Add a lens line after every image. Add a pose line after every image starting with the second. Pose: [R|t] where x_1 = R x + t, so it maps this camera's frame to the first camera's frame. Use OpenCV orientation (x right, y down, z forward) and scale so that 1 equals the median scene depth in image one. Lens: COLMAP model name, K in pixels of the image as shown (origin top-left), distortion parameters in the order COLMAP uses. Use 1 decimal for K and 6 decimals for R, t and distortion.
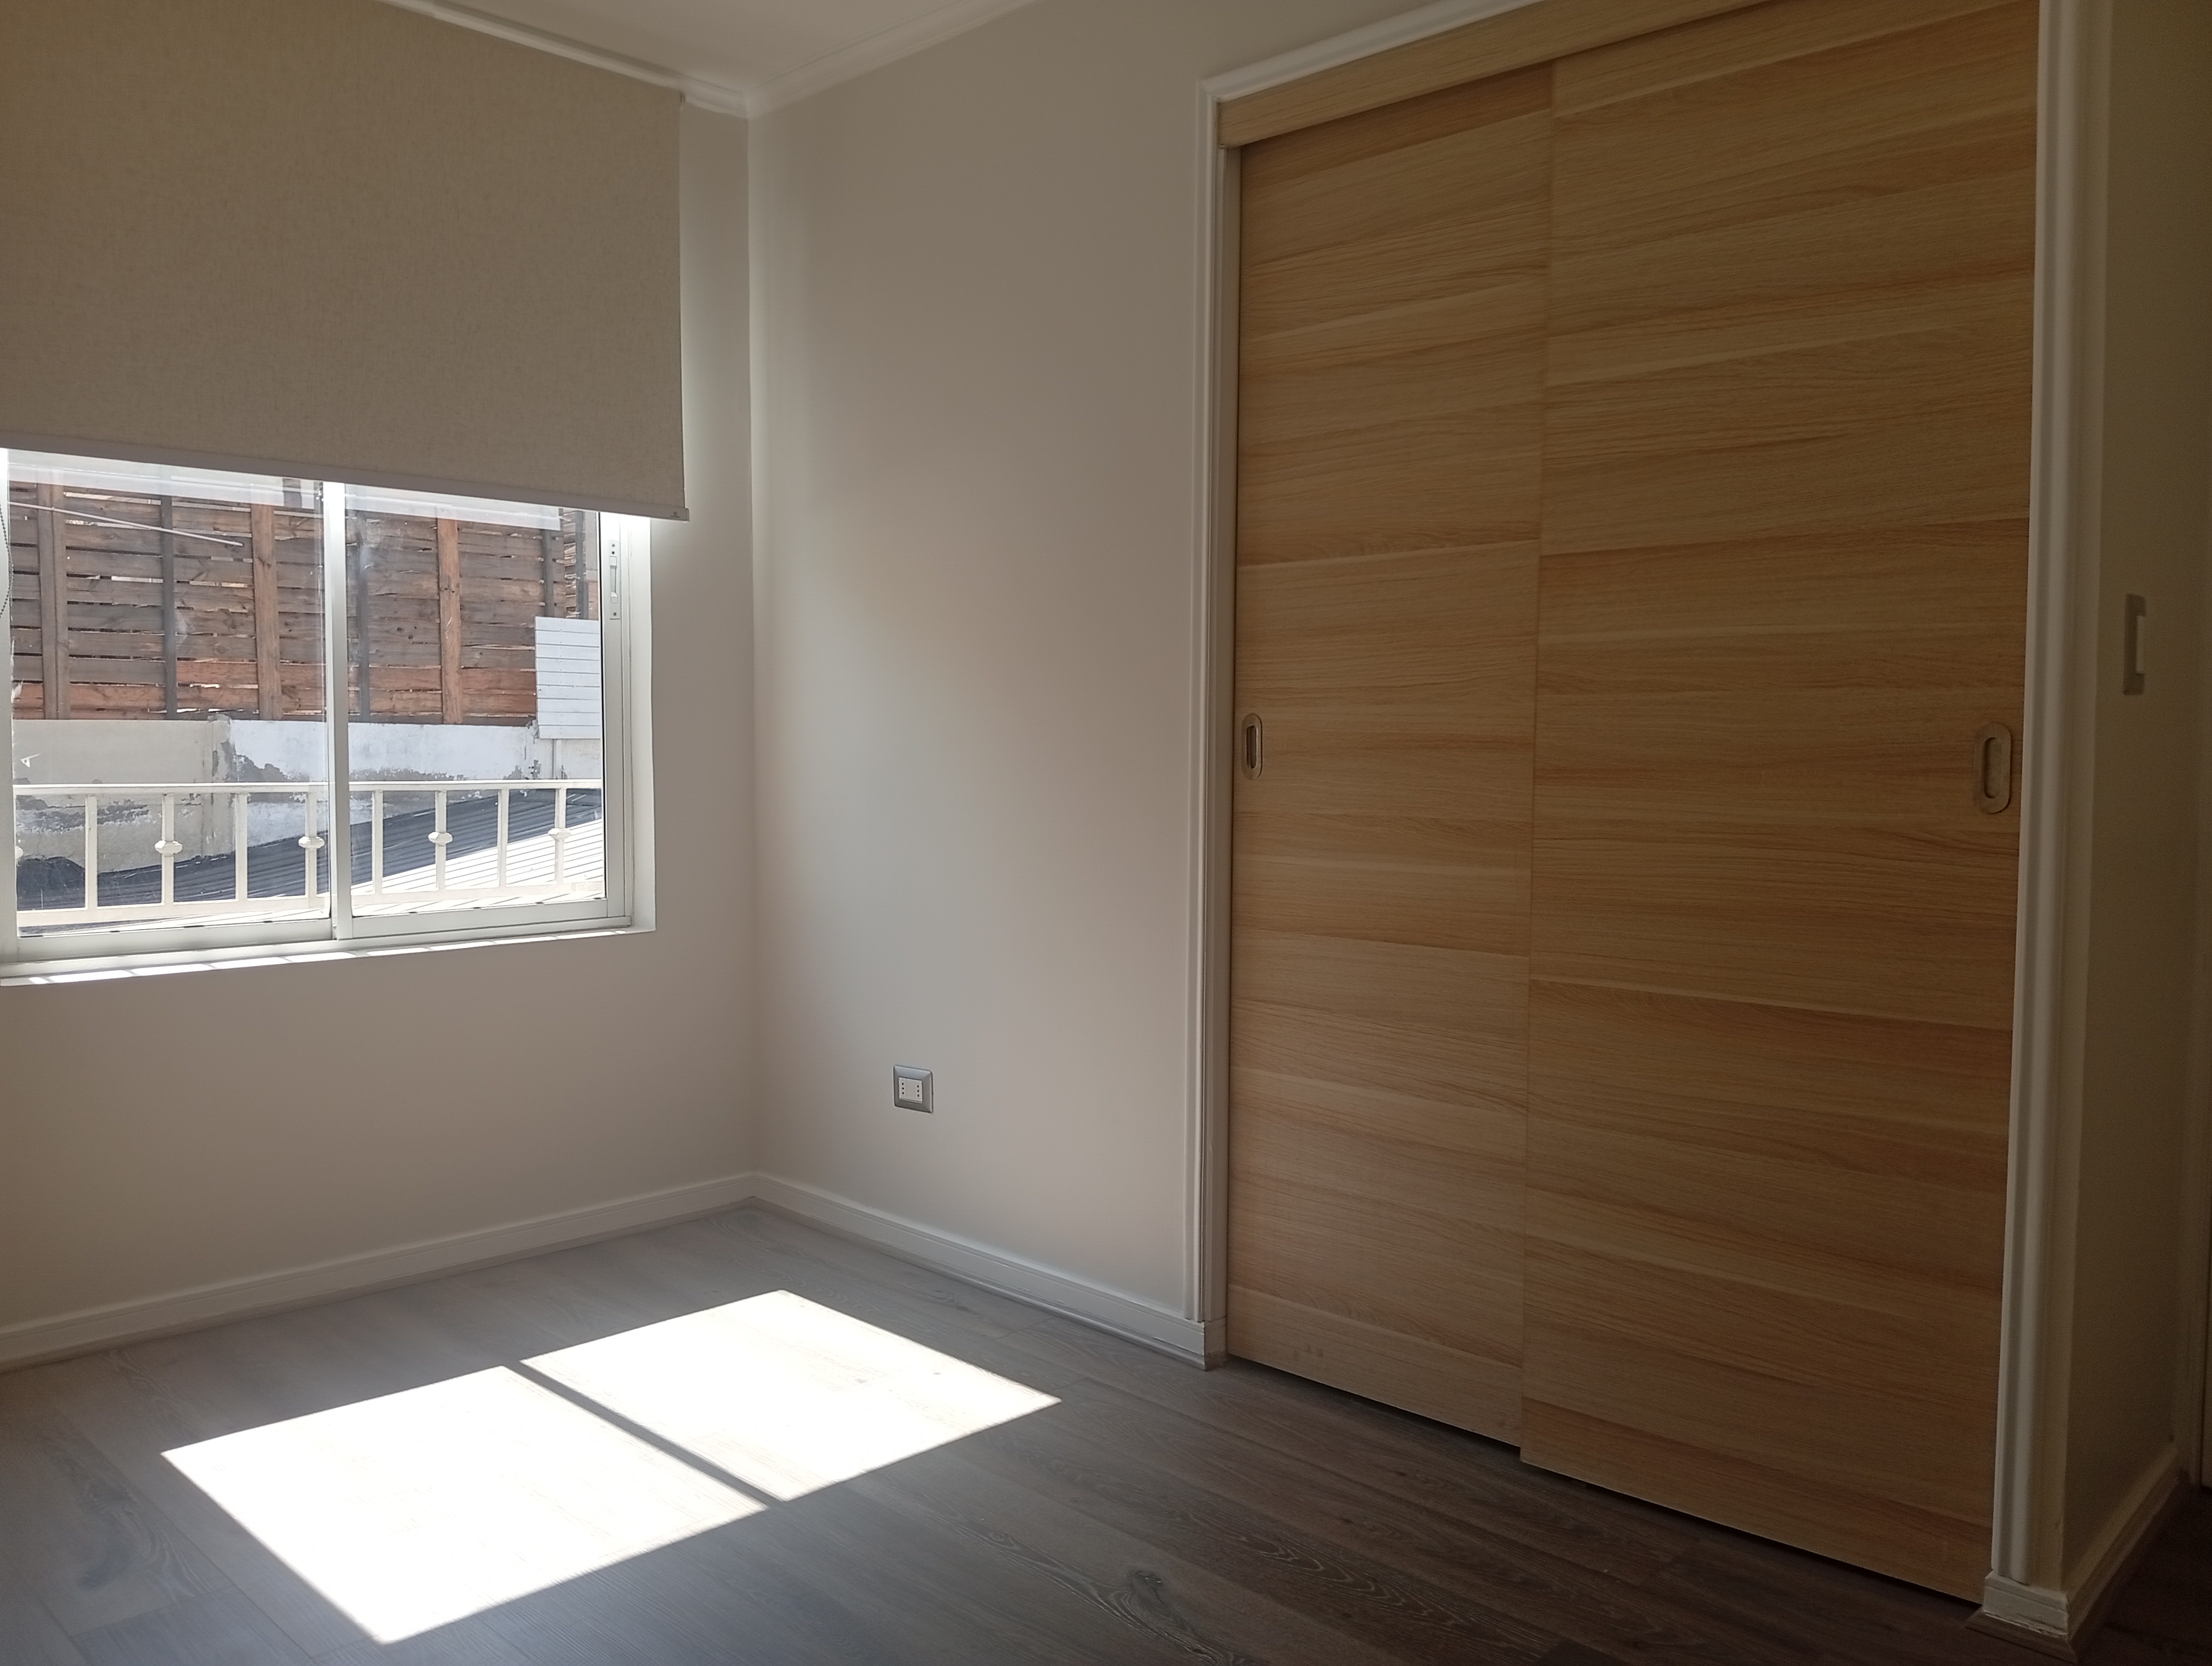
lens RADIAL K [[1704.9, 0, 1105.5], [0, 1704.9, 848.2], [0, 0, 1]] dist [0.068558, -0.129061]
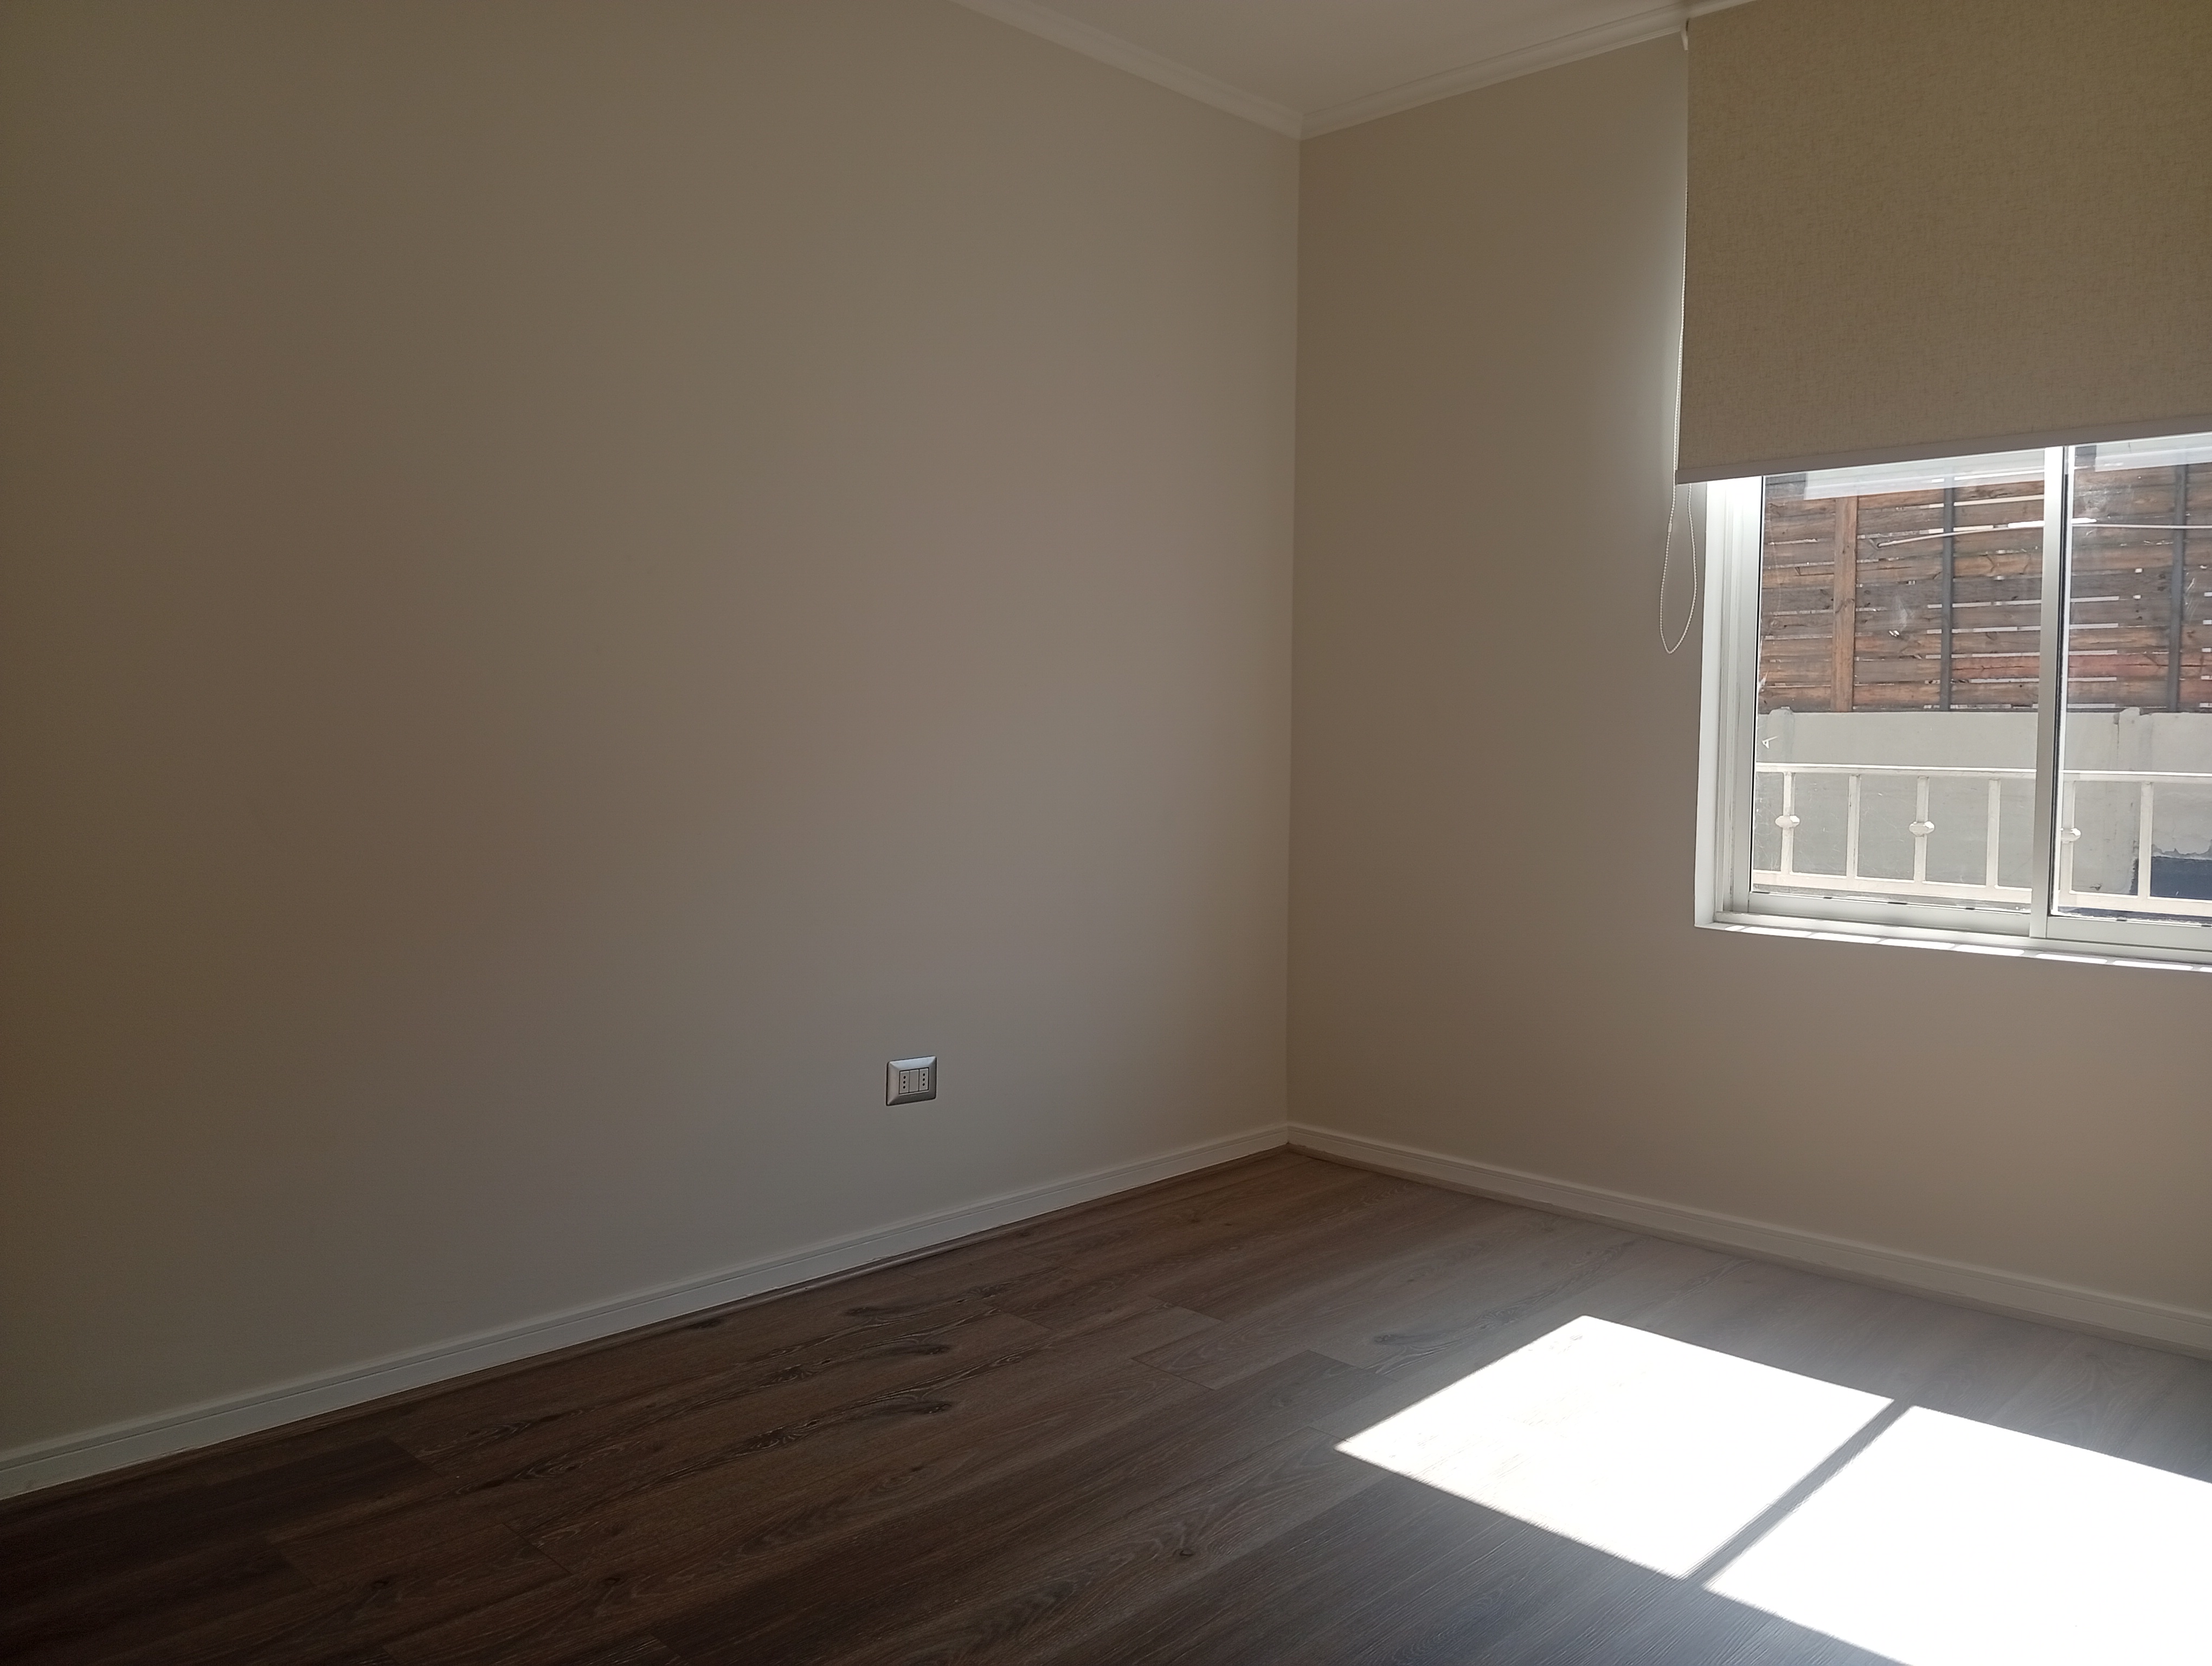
lens RADIAL K [[1704.9, 0, 1109.6], [0, 1704.9, 840.6], [0, 0, 1]] dist [0.068558, -0.129061]
pose [[-0.003749, 0.059460, -0.998224, 0.514855], [-0.063136, 0.996225, 0.059578, -0.024443], [0.997998, 0.063247, 0.000019, 0.522874]]
